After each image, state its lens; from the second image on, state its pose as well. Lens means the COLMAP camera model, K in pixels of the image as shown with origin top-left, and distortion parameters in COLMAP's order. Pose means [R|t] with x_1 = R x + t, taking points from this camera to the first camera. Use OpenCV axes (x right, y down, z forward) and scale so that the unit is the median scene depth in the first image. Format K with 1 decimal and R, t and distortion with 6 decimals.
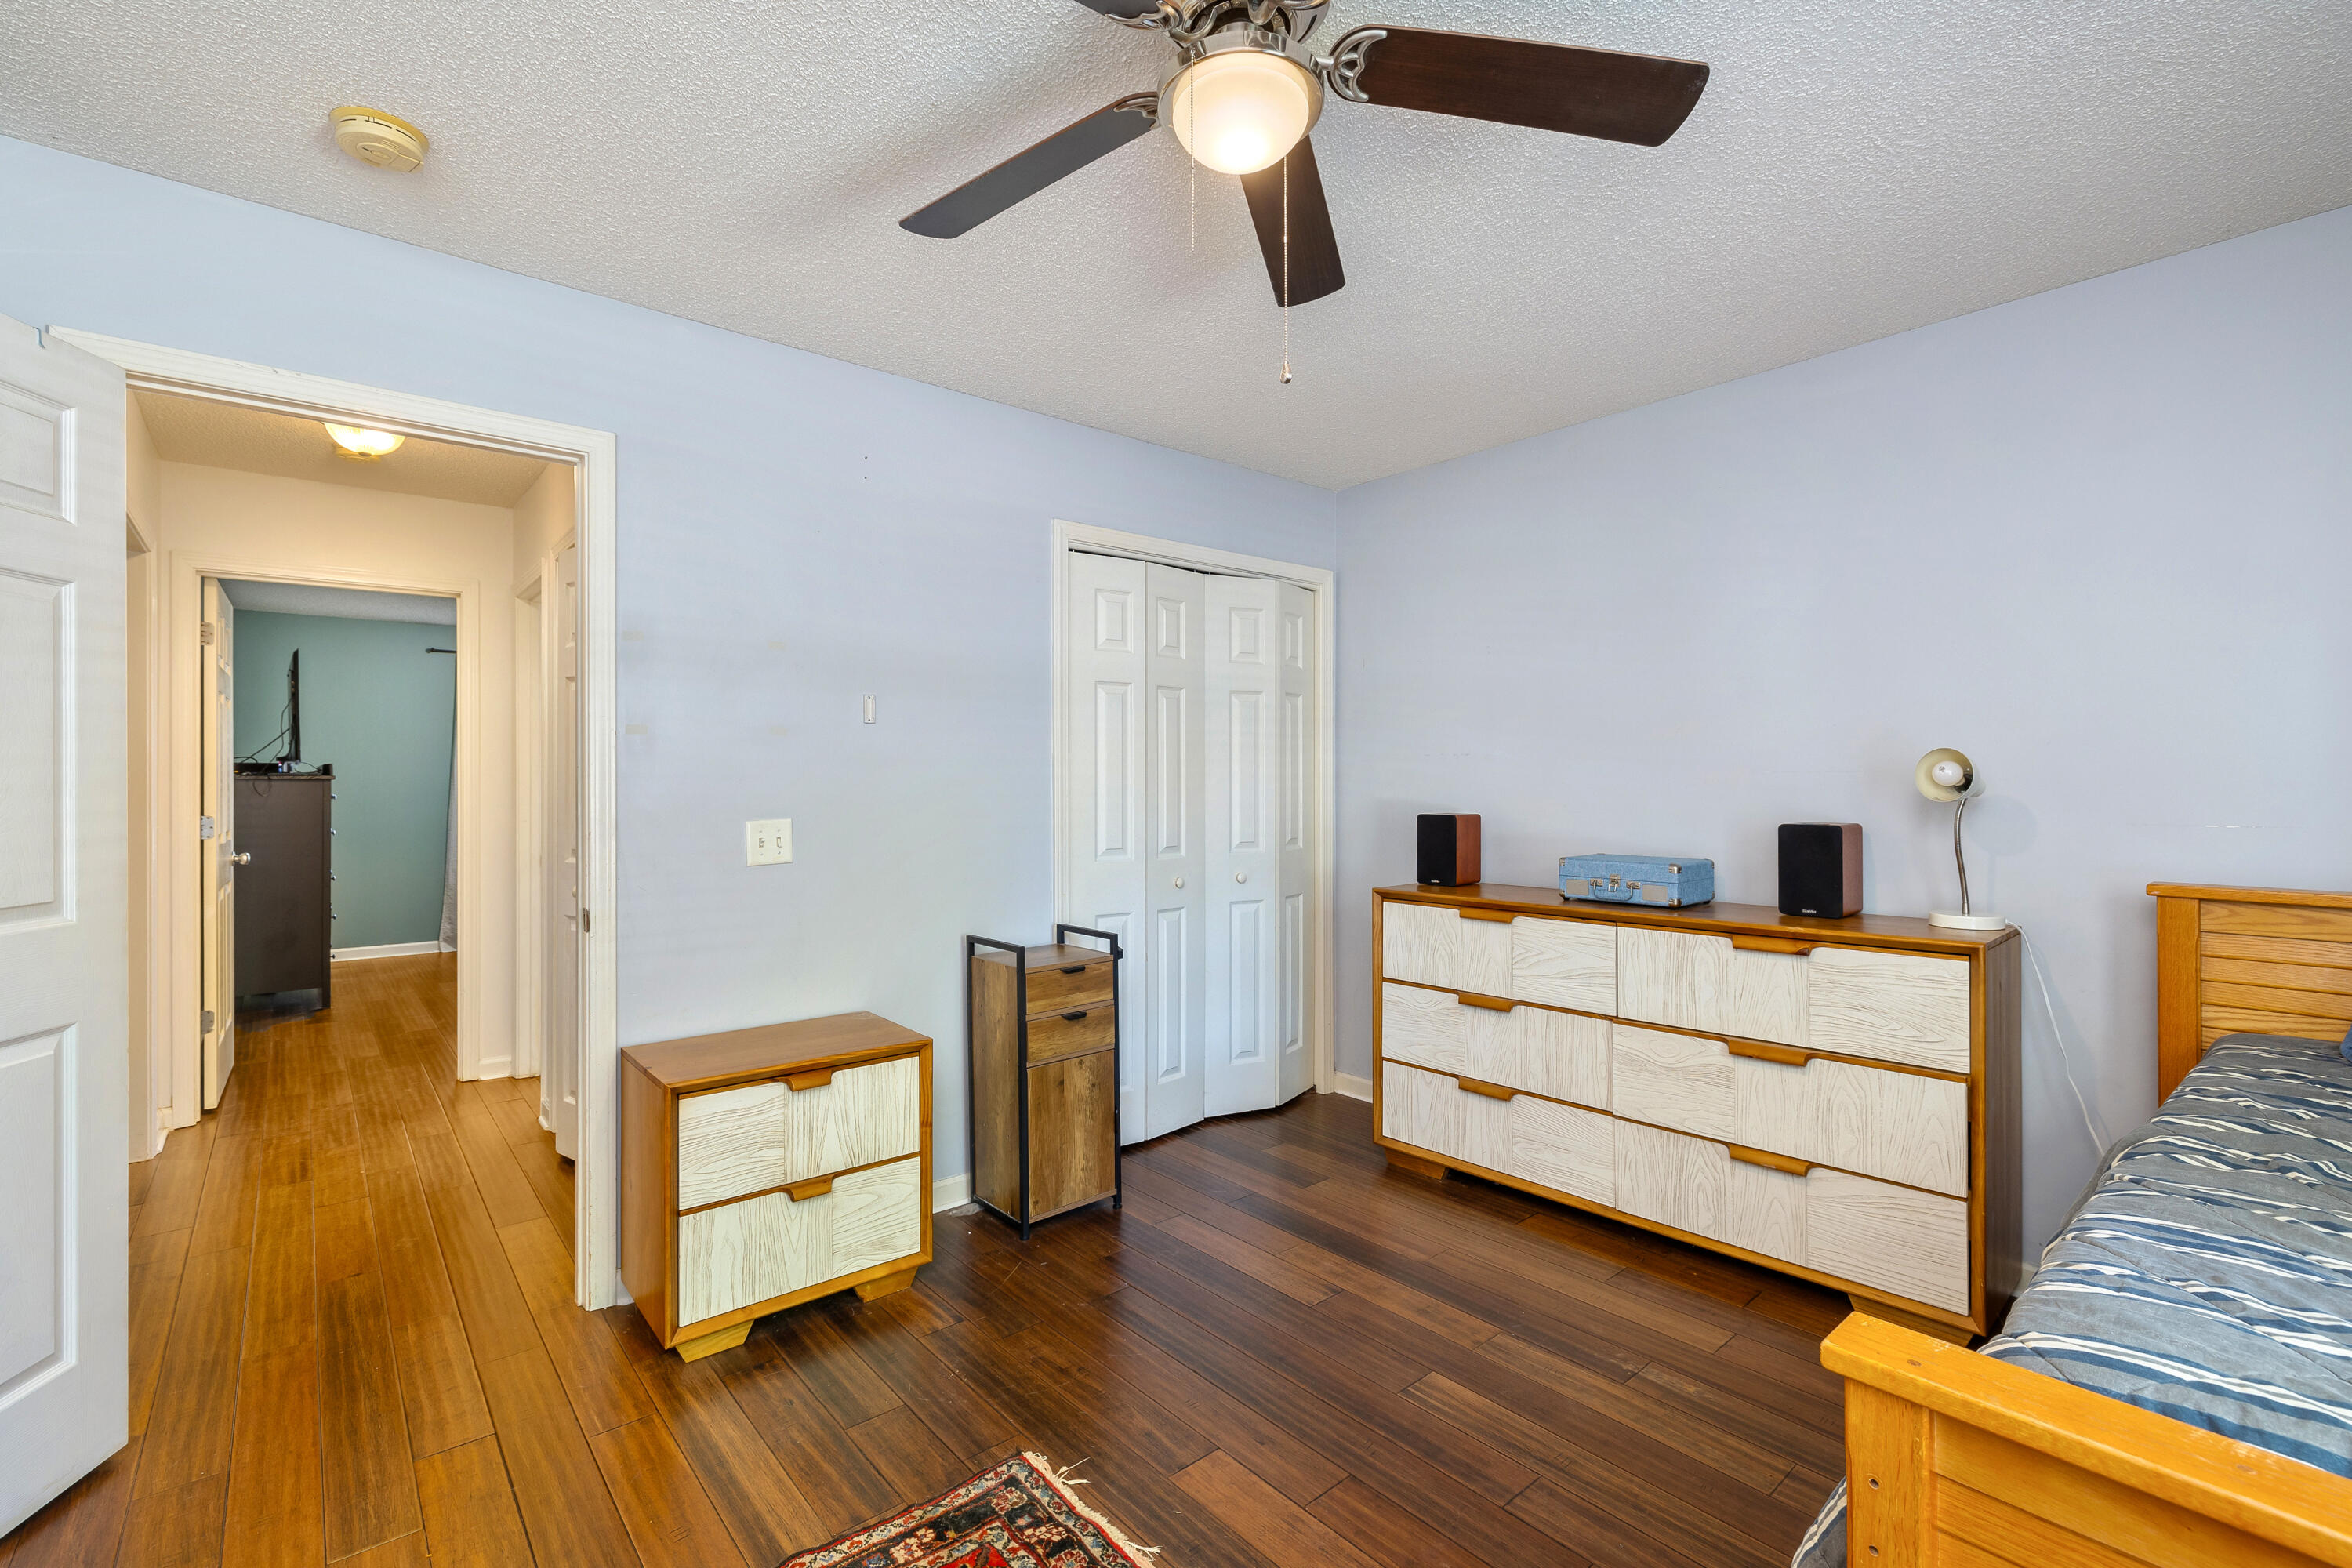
lens RADIAL K [[1026.2, 0, 1171.1], [0, 1026.2, 772.7], [0, 0, 1]] dist [-0.003644, -0.000200]
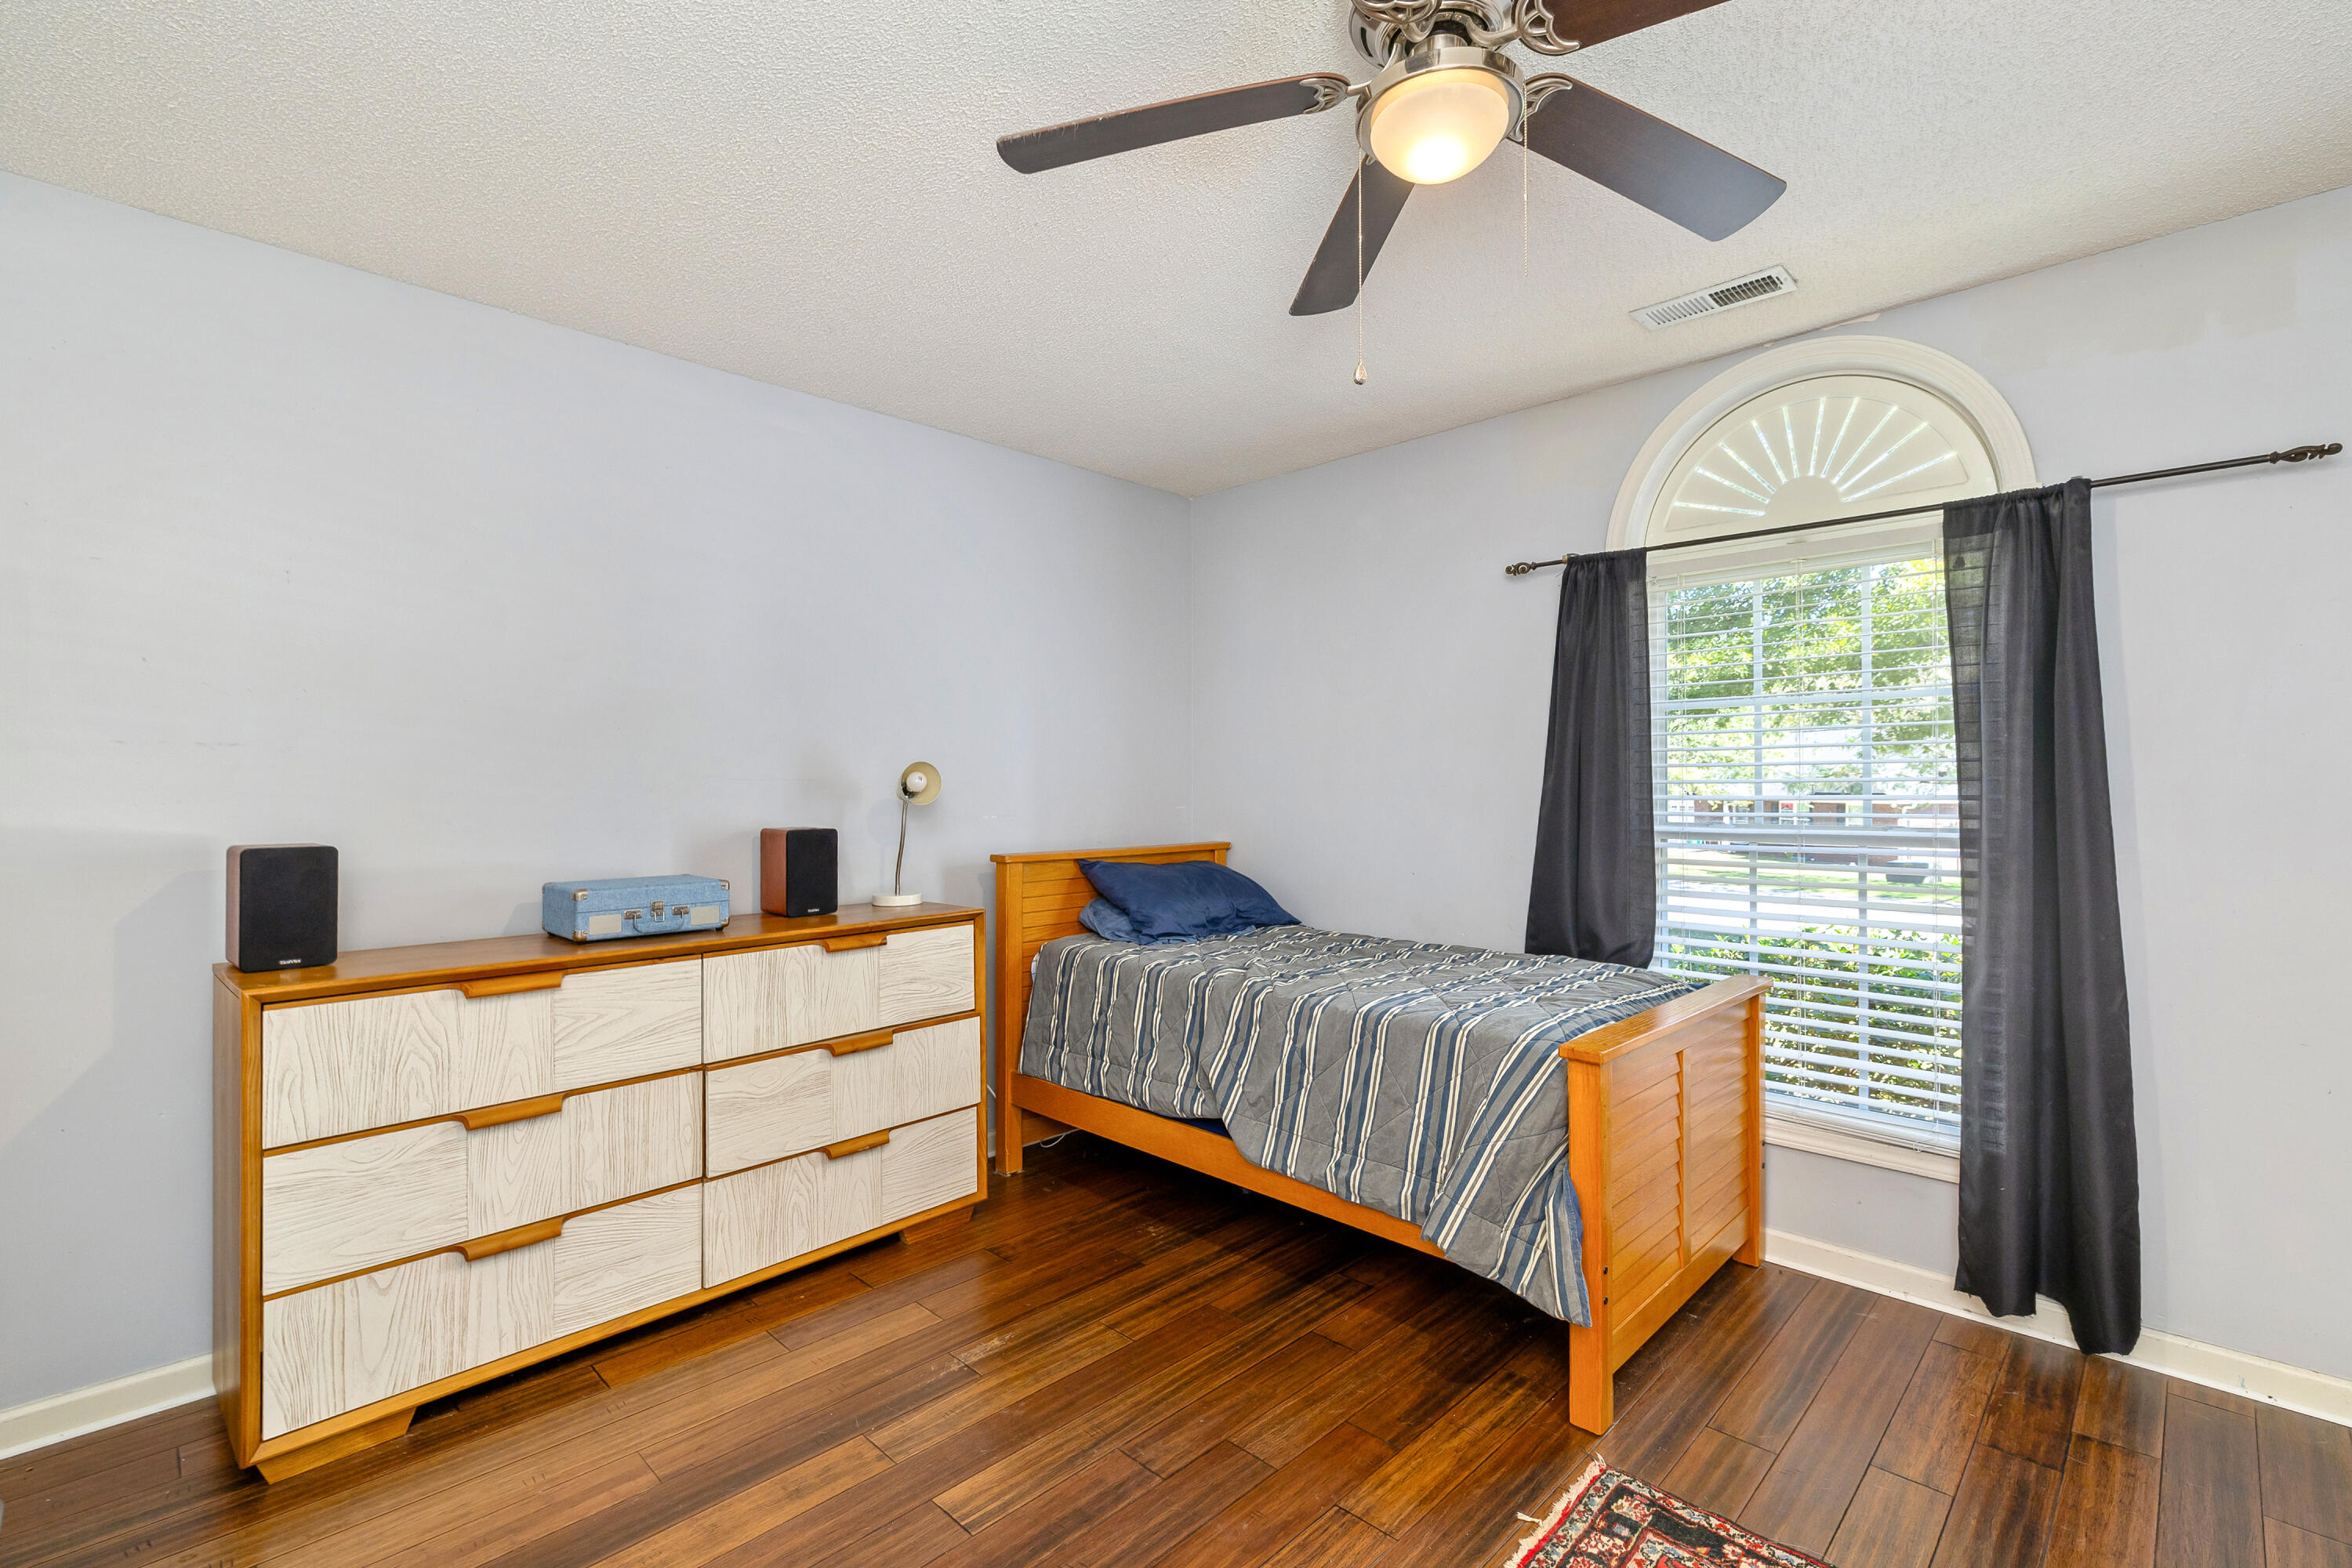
lens RADIAL K [[1026.2, 0, 1171.2], [0, 1026.2, 792.0], [0, 0, 1]] dist [-0.003644, -0.000200]
pose [[-0.072338, 0.009165, 0.997338, -0.463983], [0.009211, 0.999921, -0.008521, 0.023138], [-0.997338, 0.008570, -0.072417, 0.694026]]
